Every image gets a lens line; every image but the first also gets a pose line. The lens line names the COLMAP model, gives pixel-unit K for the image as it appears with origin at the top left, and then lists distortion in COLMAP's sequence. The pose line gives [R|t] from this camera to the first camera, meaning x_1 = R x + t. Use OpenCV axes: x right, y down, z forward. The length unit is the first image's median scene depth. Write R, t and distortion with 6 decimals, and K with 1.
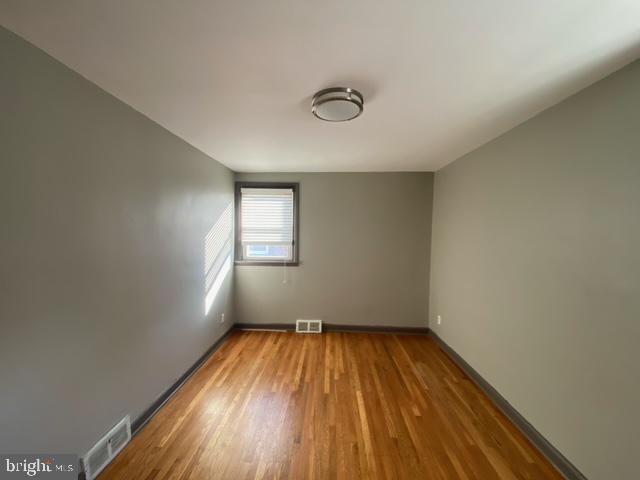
lens RADIAL K [[261.0, 0, 318.4], [0, 261.0, 239.7], [0, 0, 1]] dist [0.048297, -0.036792]
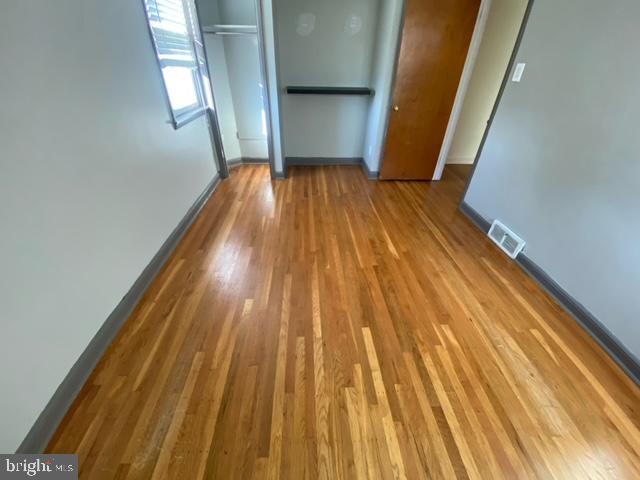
lens RADIAL K [[261.0, 0, 318.4], [0, 261.0, 239.7], [0, 0, 1]] dist [0.048297, -0.036792]
pose [[-0.994606, 0.027519, -0.100010, 0.196498], [-0.036972, 0.806782, 0.589691, 0.014080], [0.096914, 0.590207, -0.801413, 1.298716]]
